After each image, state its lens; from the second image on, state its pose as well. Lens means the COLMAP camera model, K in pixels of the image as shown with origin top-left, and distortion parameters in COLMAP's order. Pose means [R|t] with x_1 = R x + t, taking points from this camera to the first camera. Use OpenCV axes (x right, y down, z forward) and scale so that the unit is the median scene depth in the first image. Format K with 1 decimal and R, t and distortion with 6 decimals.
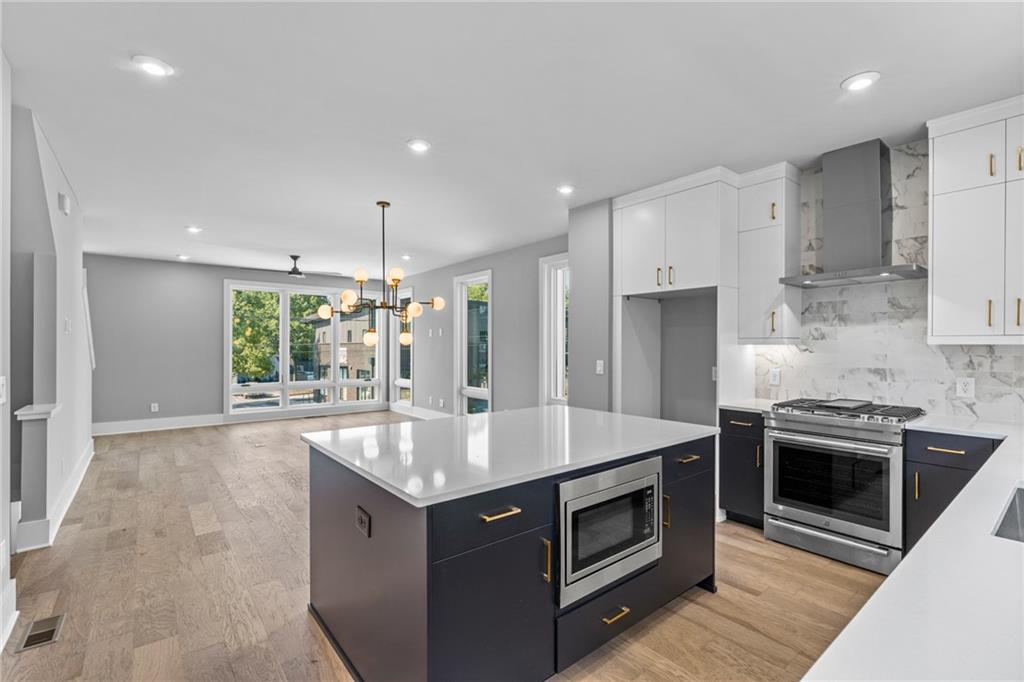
lens RADIAL K [[464.1, 0, 511.1], [0, 464.1, 344.4], [0, 0, 1]] dist [-0.008908, 0.004337]
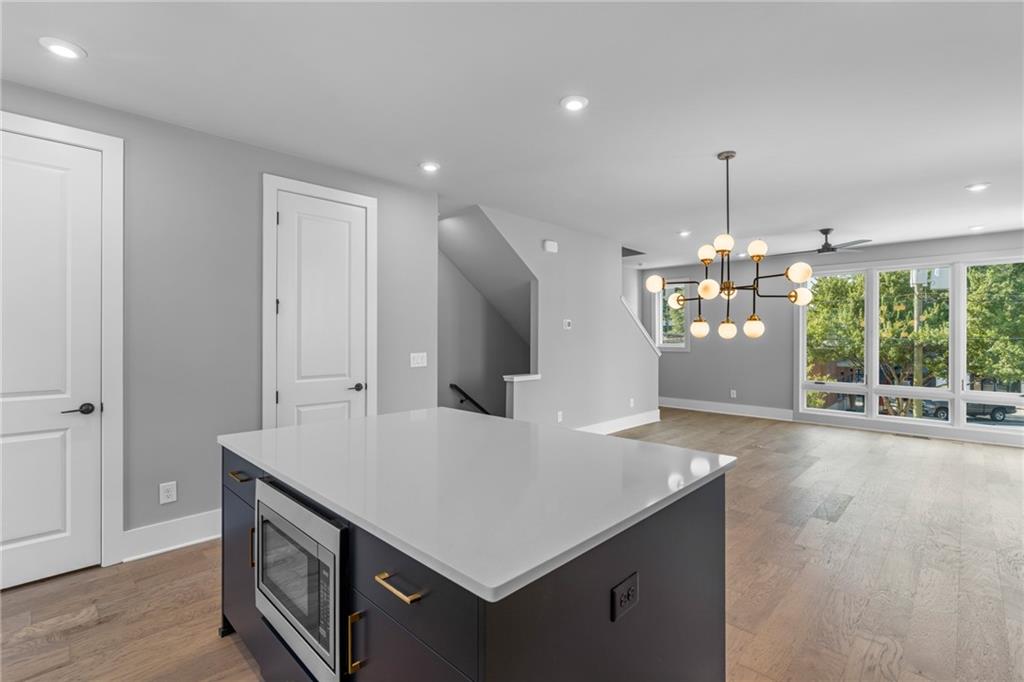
lens RADIAL K [[464.1, 0, 508.2], [0, 464.1, 335.9], [0, 0, 1]] dist [-0.008908, 0.004337]
pose [[0.122450, -0.004009, -0.992467, 0.270971], [0.000083, 0.999992, -0.004029, 0.001576], [0.992475, 0.000411, 0.122449, 0.329856]]
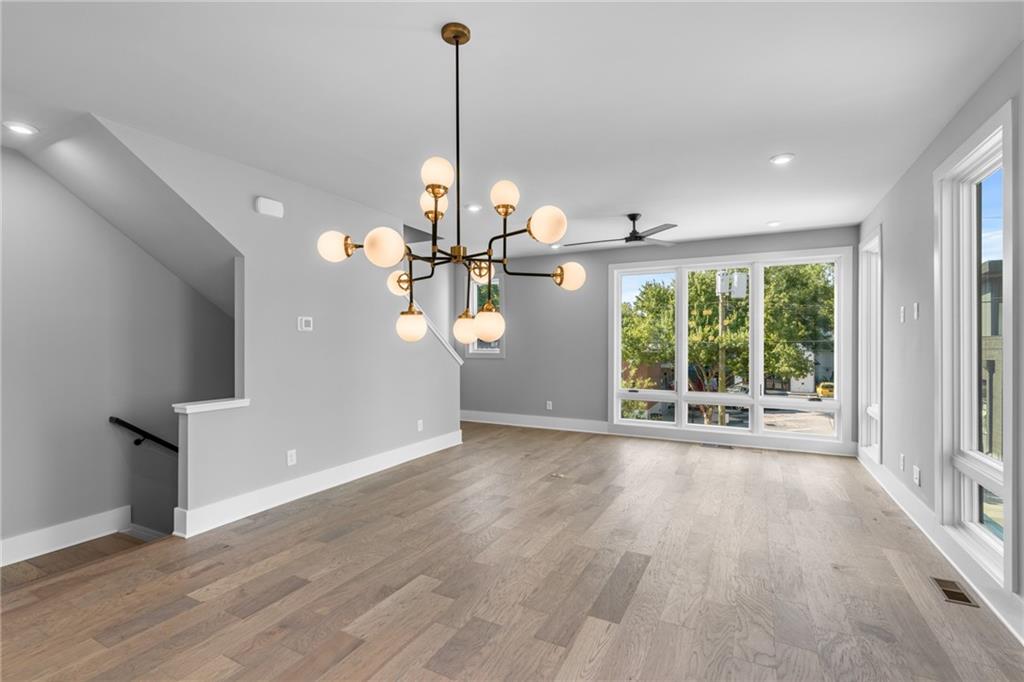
lens RADIAL K [[464.1, 0, 505.6], [0, 464.1, 344.4], [0, 0, 1]] dist [-0.008908, 0.004337]
pose [[0.400151, 0.002733, -0.916445, 0.096908], [0.004729, 0.999976, 0.005047, 0.001545], [0.916437, -0.006353, 0.400128, 0.525600]]
